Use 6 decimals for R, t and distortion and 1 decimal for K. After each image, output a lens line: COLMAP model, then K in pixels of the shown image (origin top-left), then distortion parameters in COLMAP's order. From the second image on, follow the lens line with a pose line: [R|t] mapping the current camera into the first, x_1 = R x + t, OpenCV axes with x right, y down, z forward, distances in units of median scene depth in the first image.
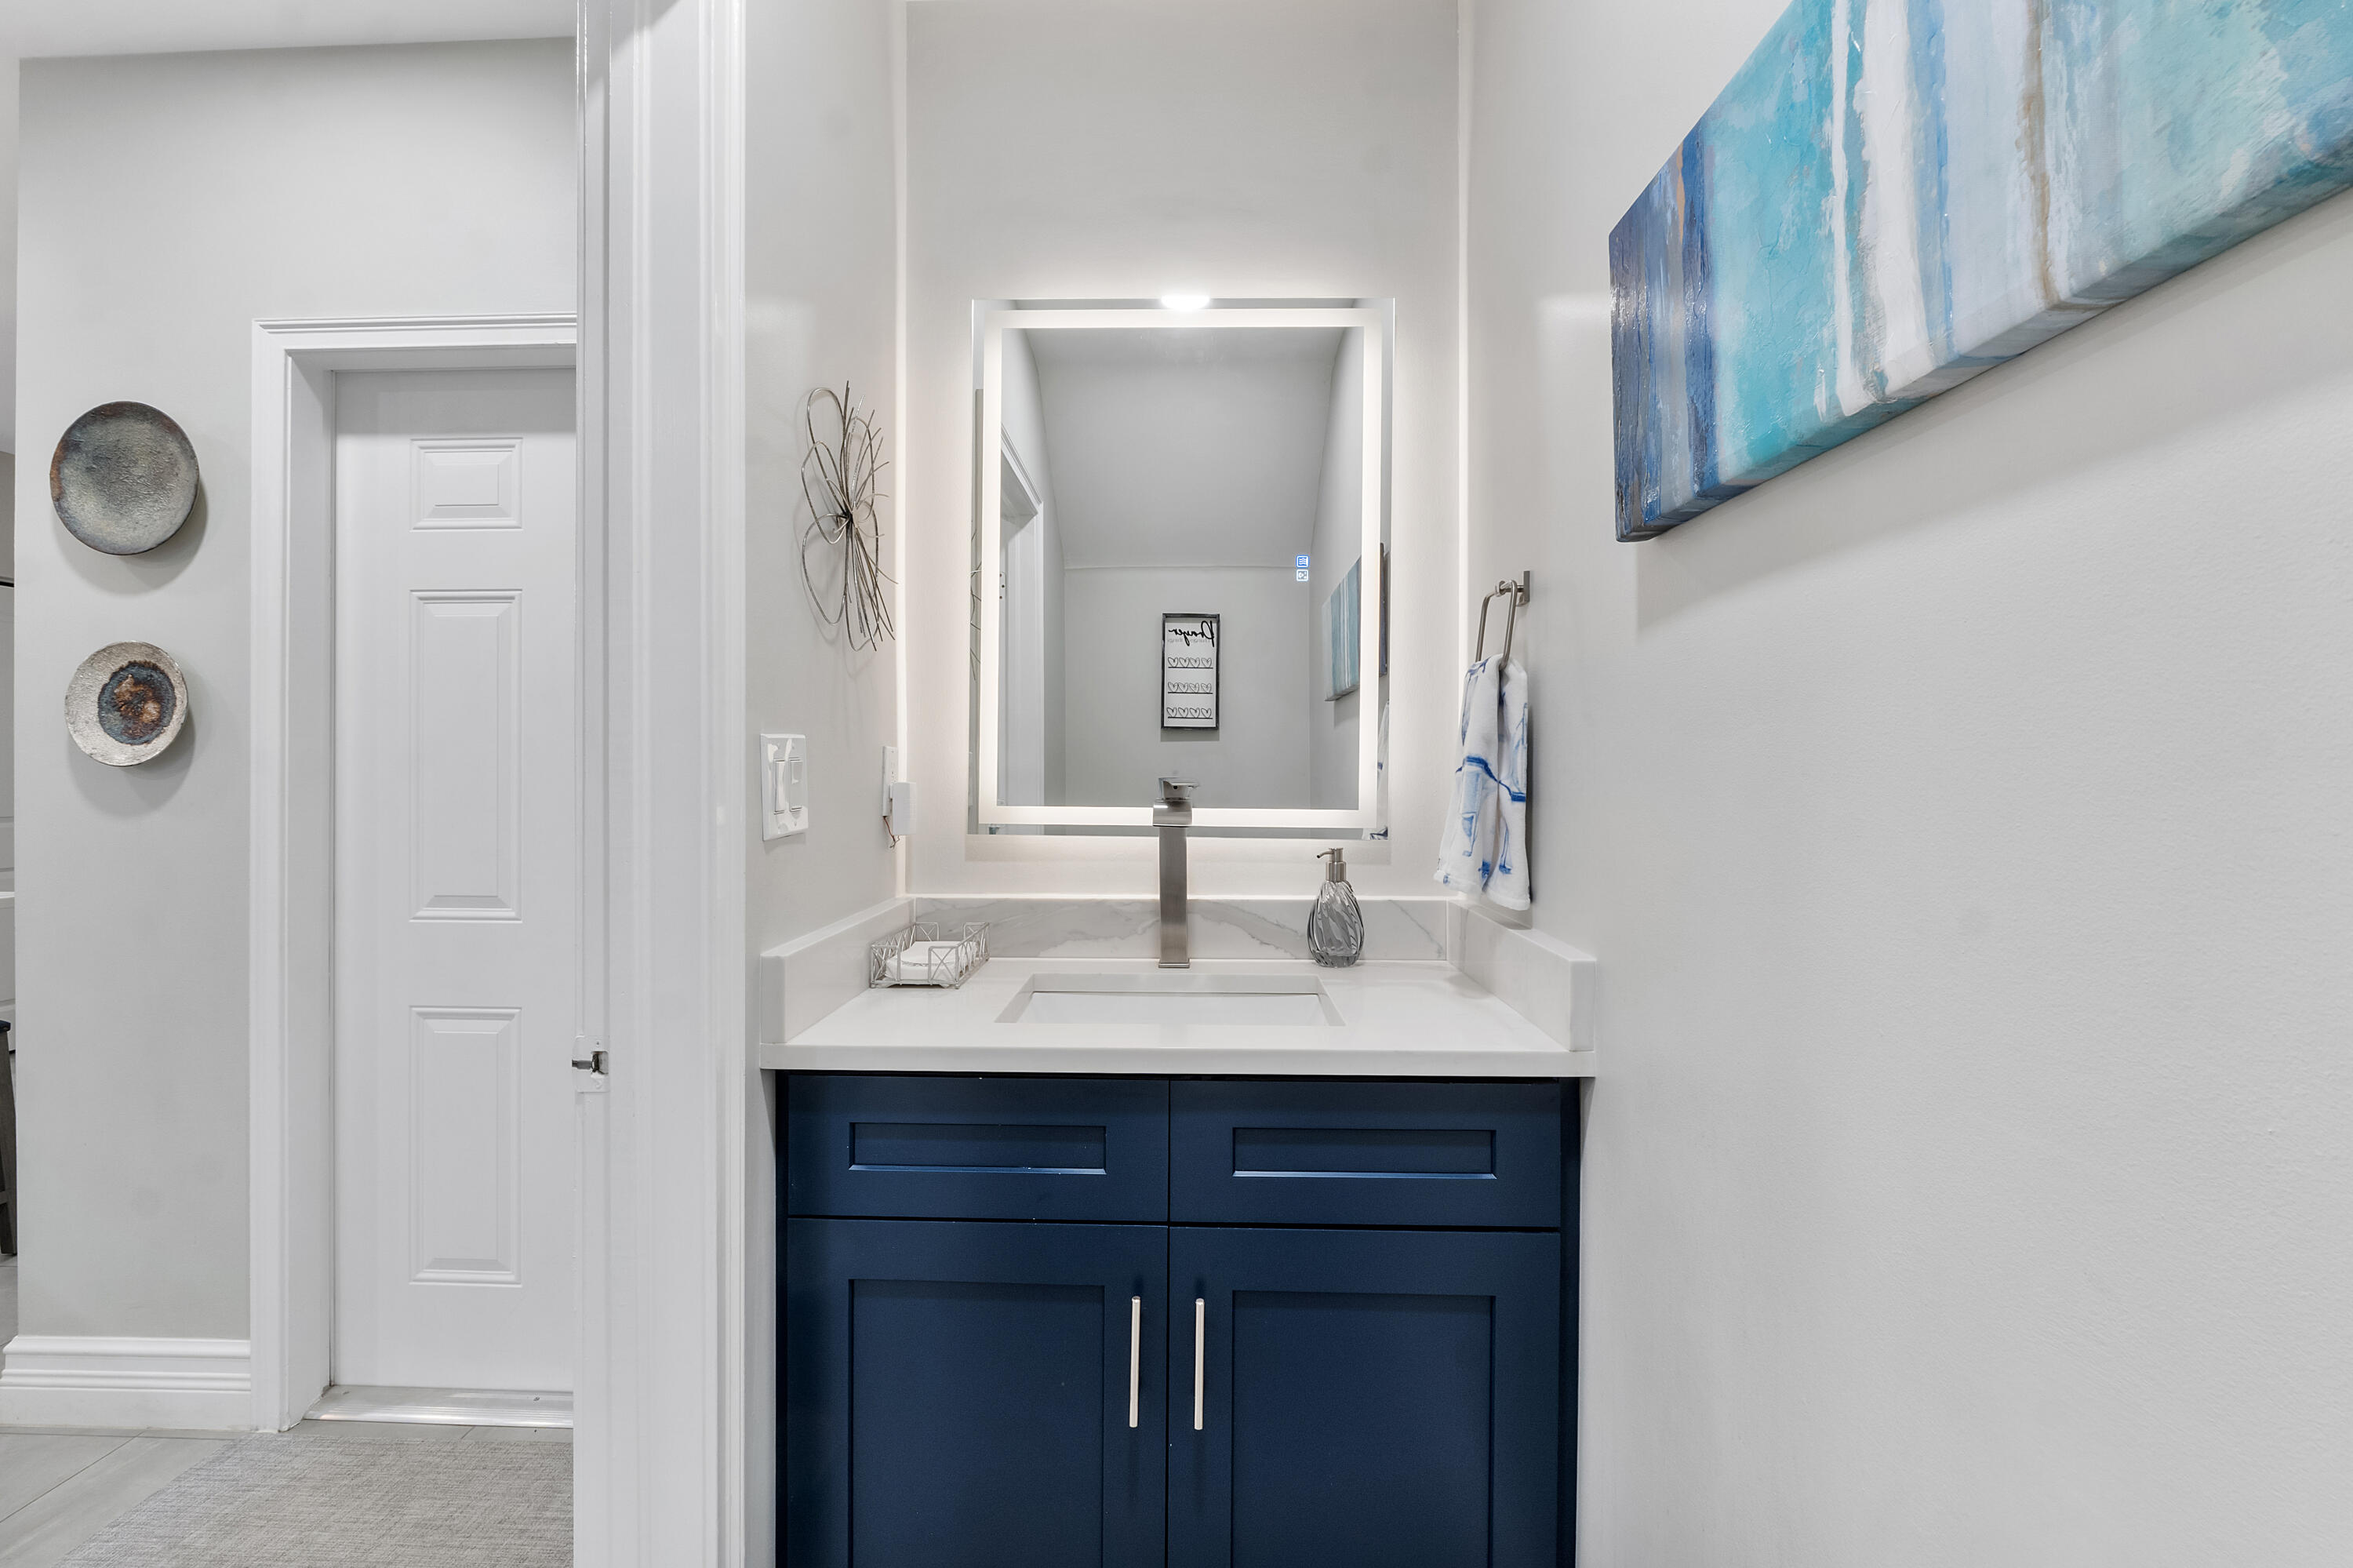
lens RADIAL K [[998.4, 0, 1171.9], [0, 998.4, 777.3], [0, 0, 1]] dist [-0.012417, 0.000748]
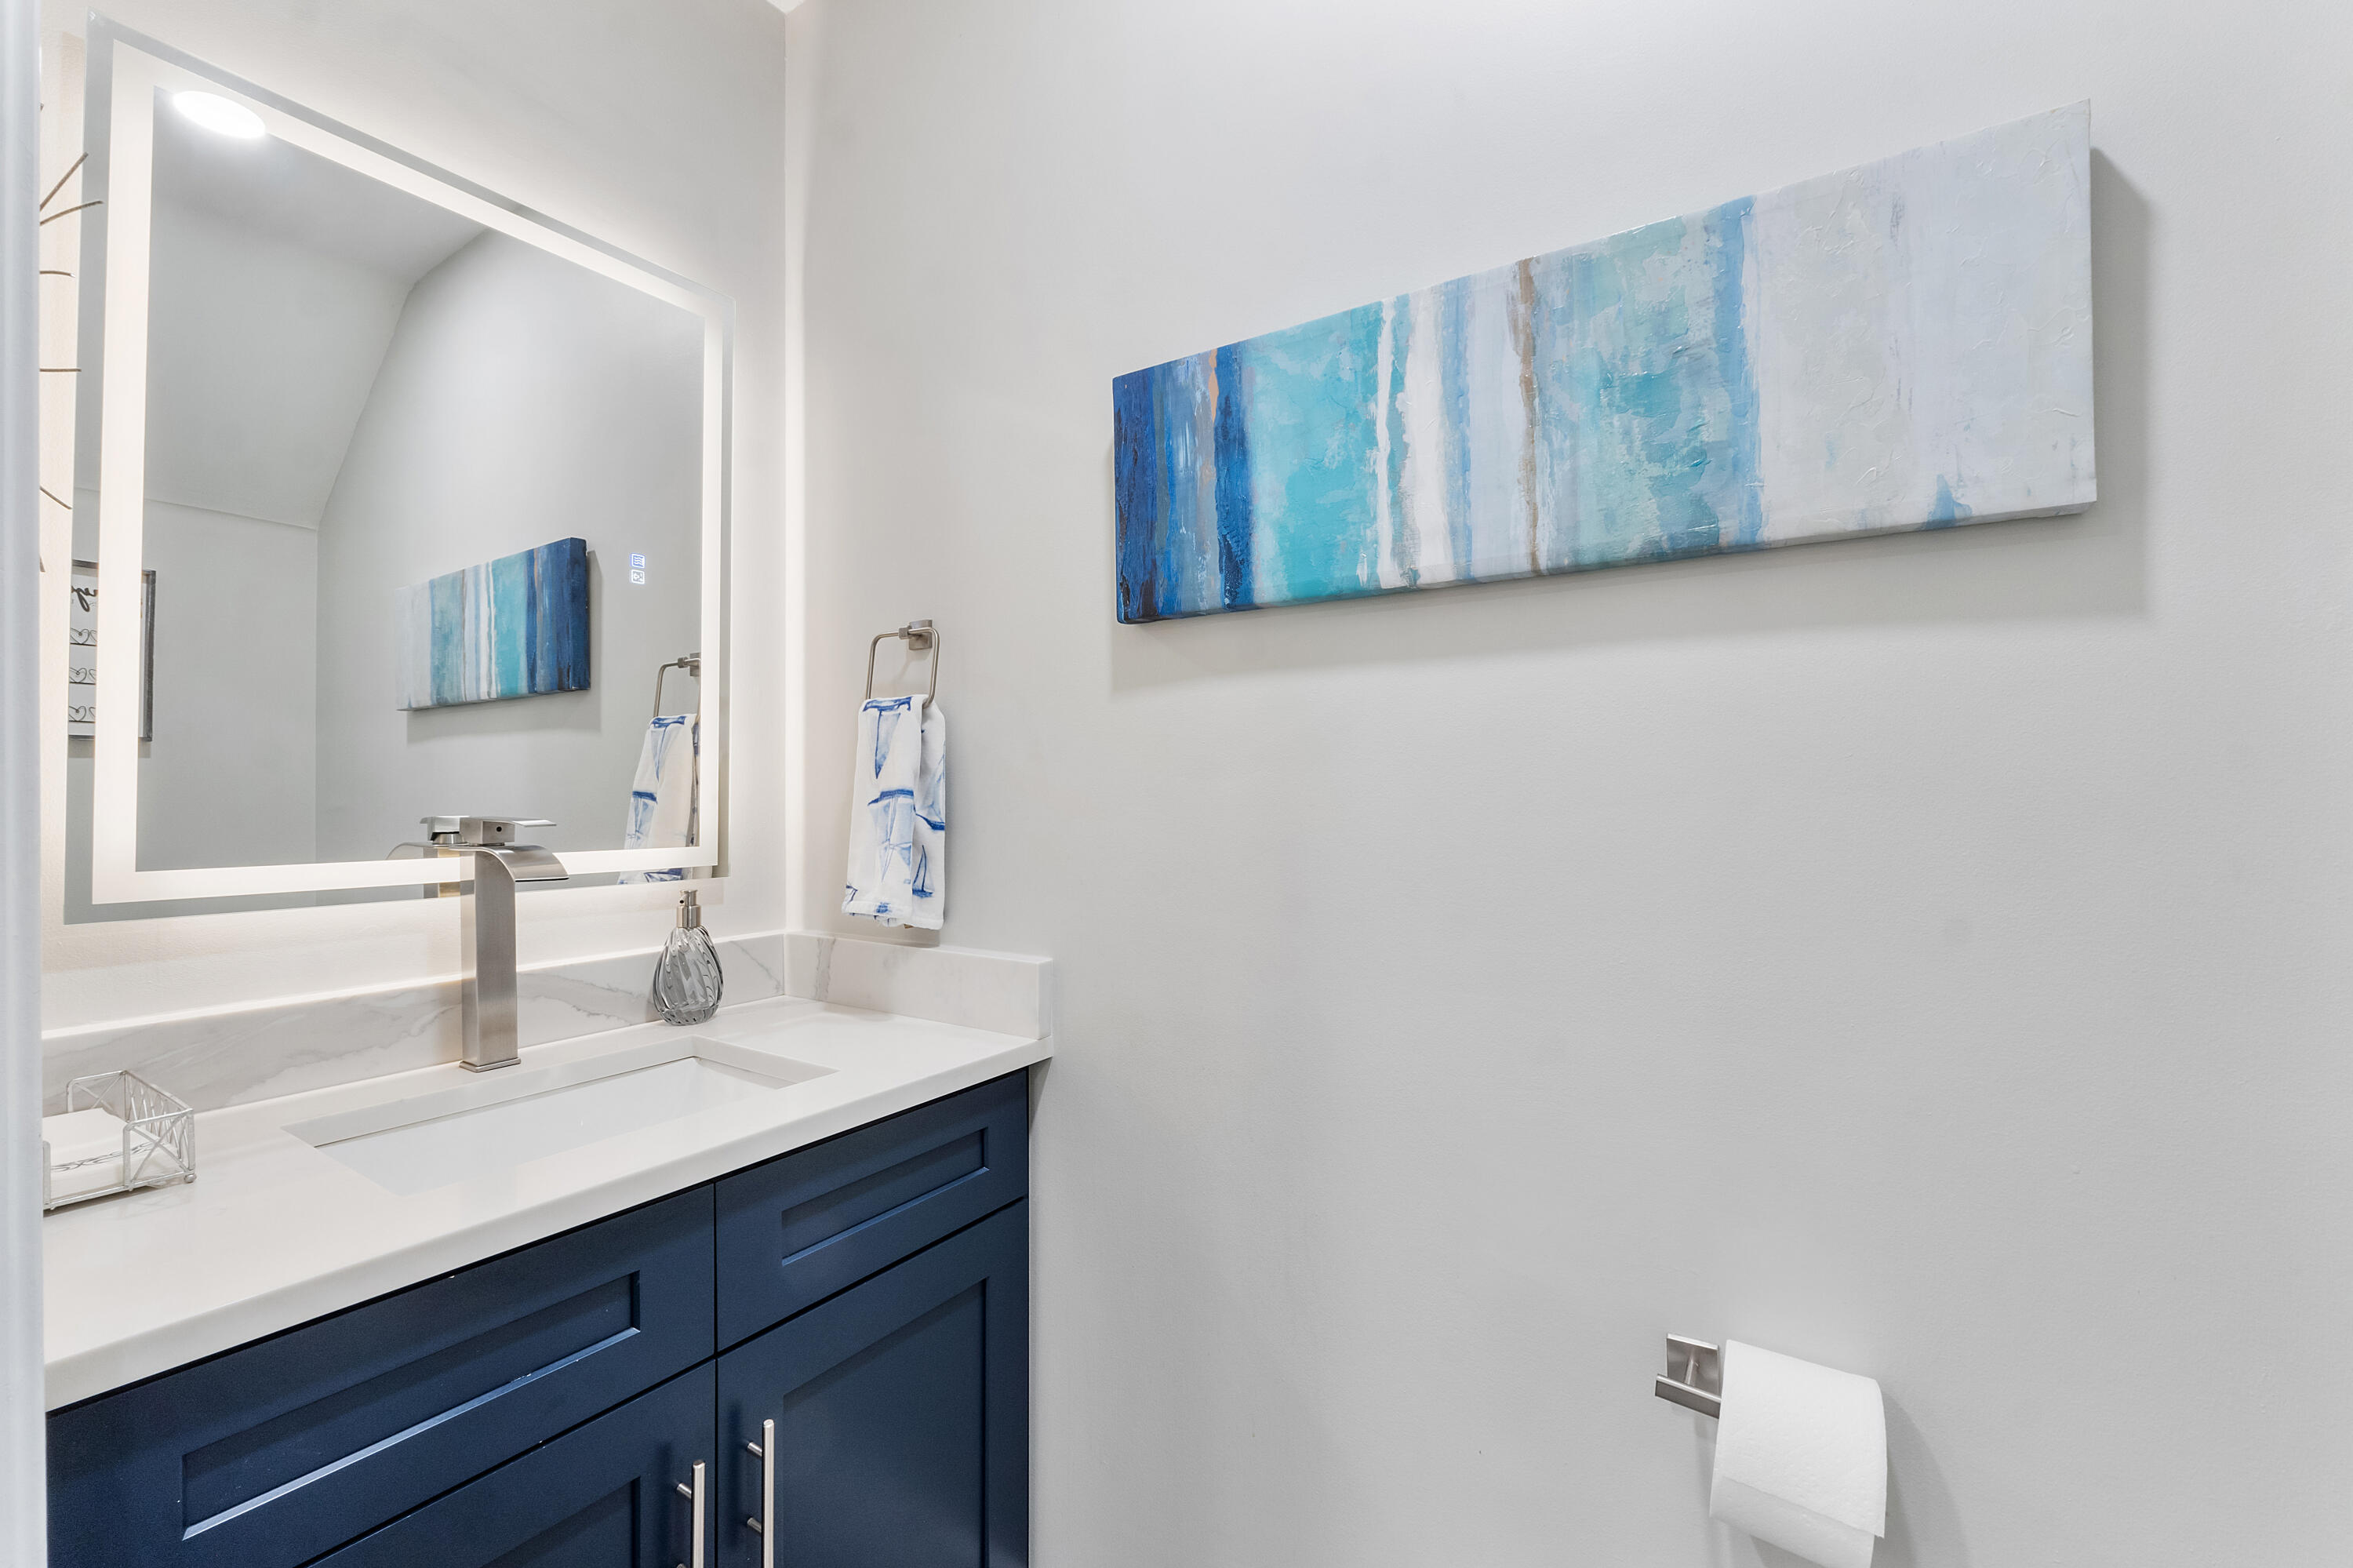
lens RADIAL K [[998.4, 0, 1137.8], [0, 998.4, 780.8], [0, 0, 1]] dist [-0.012417, 0.000748]
pose [[0.537875, 0.001645, 0.843023, -0.728508], [0.011588, 0.999889, -0.009344, -0.027470], [-0.842945, 0.014795, 0.537796, 0.360098]]
